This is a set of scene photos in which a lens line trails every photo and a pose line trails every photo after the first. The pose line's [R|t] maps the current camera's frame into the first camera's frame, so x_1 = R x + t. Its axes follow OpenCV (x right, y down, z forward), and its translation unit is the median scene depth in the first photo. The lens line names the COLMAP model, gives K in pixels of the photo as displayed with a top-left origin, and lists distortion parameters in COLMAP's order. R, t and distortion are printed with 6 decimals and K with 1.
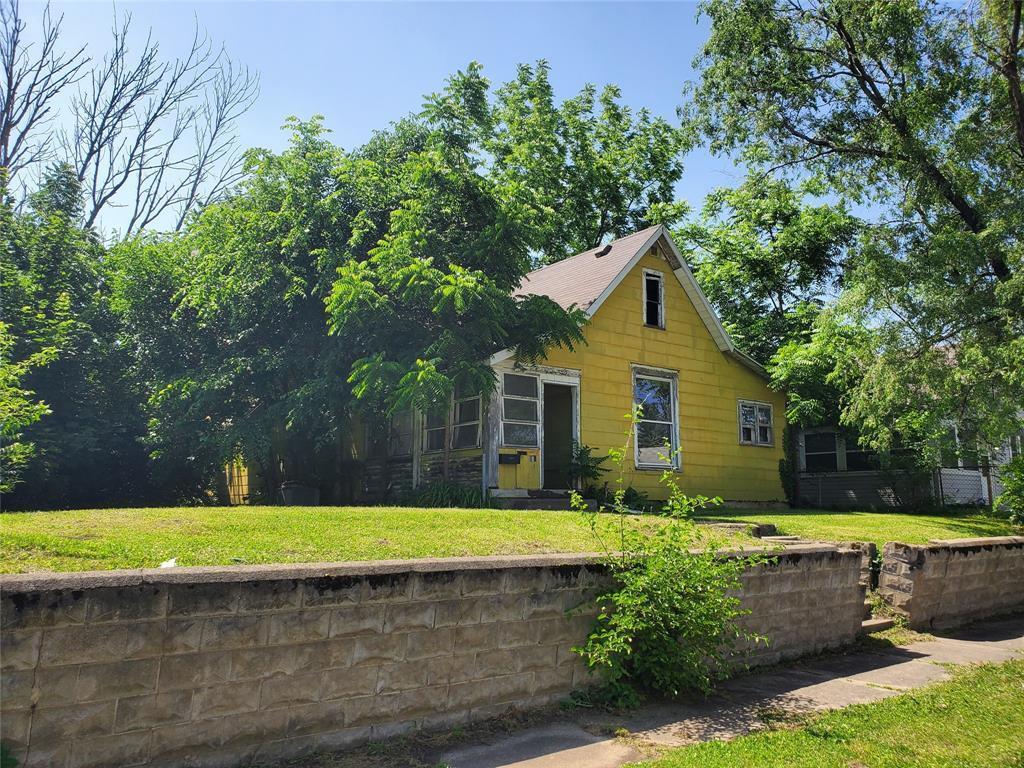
lens RADIAL K [[779.7, 0, 507.2], [0, 779.7, 387.9], [0, 0, 1]] dist [0.021851, -0.037882]
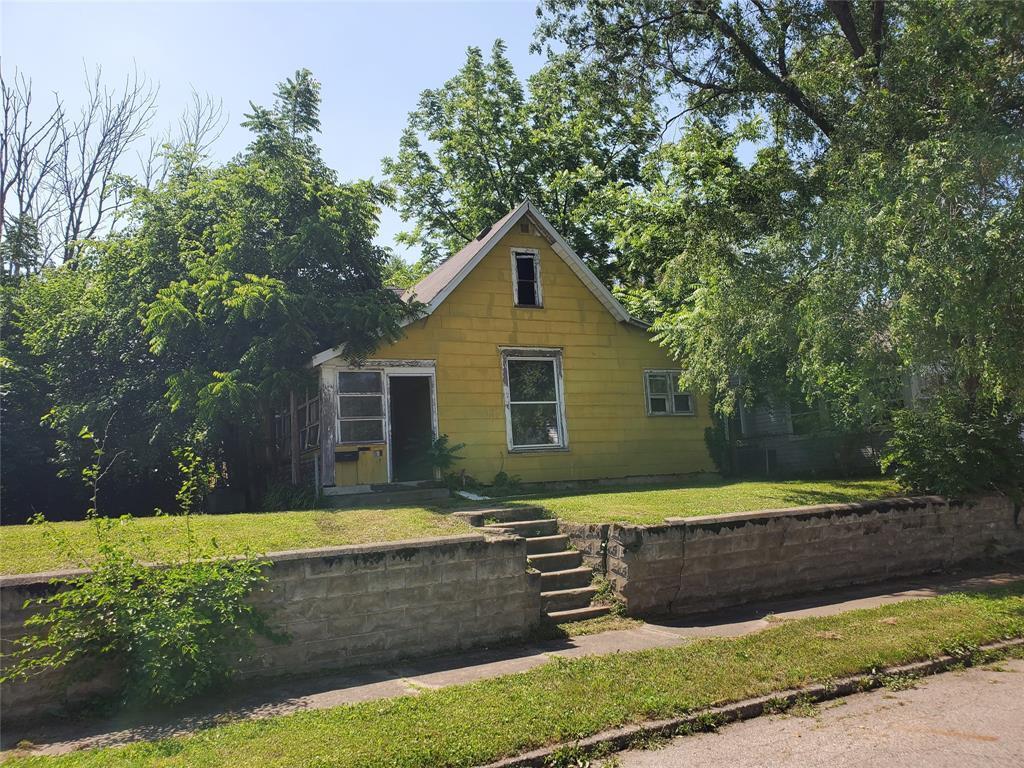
lens RADIAL K [[779.7, 0, 509.4], [0, 779.7, 375.2], [0, 0, 1]] dist [0.021851, -0.037882]
pose [[0.977782, -0.093576, -0.187578, 0.388932], [0.095997, 0.995374, 0.003843, 0.002122], [0.186351, -0.021764, 0.982242, 0.038287]]
